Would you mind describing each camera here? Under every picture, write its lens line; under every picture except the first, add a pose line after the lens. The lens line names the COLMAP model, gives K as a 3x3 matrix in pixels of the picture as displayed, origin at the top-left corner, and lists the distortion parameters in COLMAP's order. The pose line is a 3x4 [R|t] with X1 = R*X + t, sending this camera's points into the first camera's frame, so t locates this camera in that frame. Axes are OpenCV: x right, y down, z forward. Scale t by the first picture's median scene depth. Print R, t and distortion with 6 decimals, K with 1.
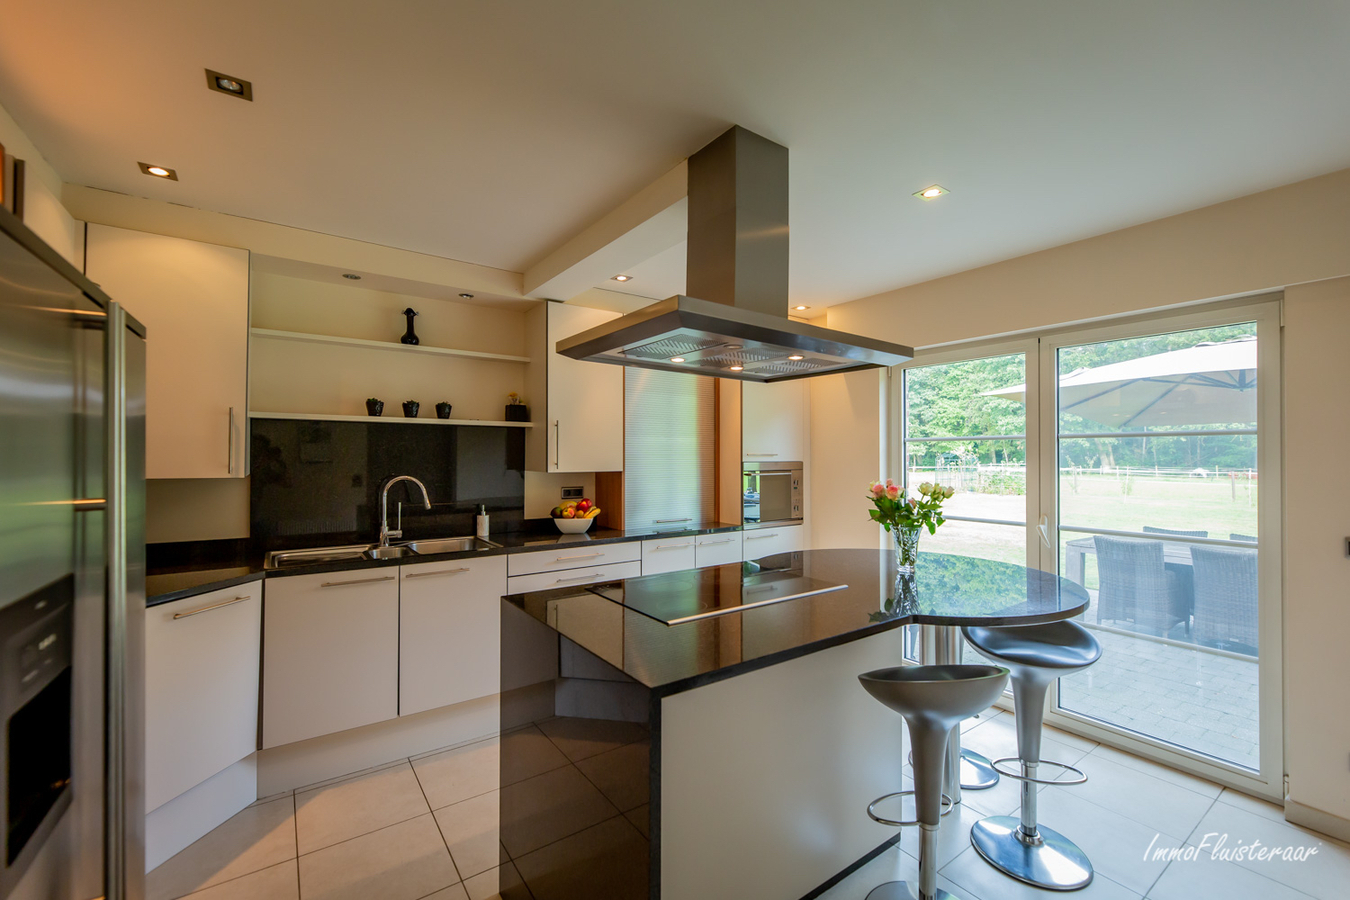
lens RADIAL K [[572.8, 0, 678.1], [0, 572.8, 469.4], [0, 0, 1]] dist [0.001625, 0.000170]
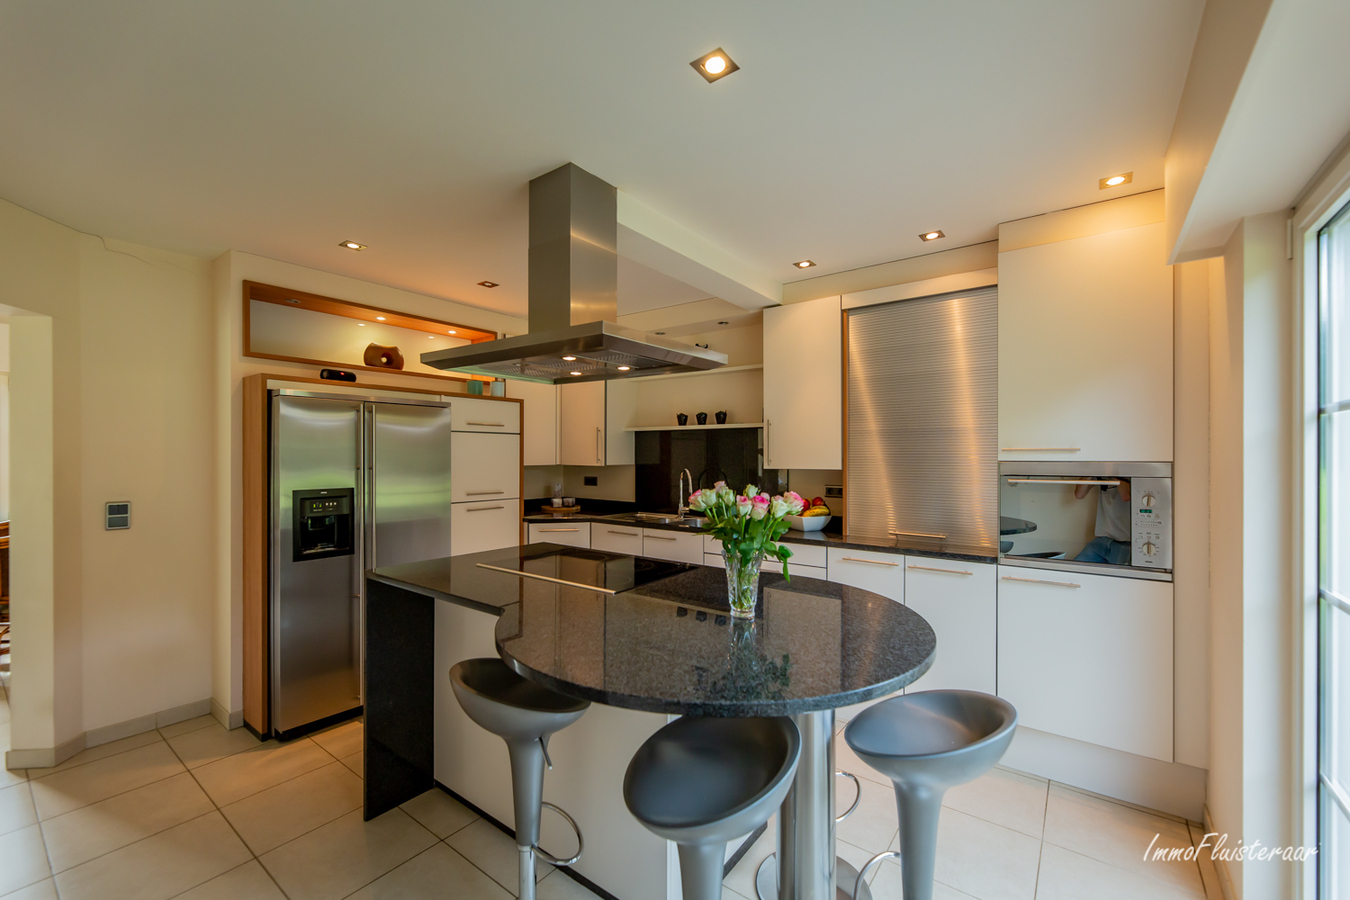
lens RADIAL K [[550.0, 0, 672.9], [0, 550.0, 455.3], [0, 0, 1]] dist [0.000352, 0.000158]
pose [[0.304145, -0.000347, -0.952626, 0.730104], [-0.020305, 0.999770, -0.006847, -0.008819], [0.952409, 0.021425, 0.304068, 0.535449]]
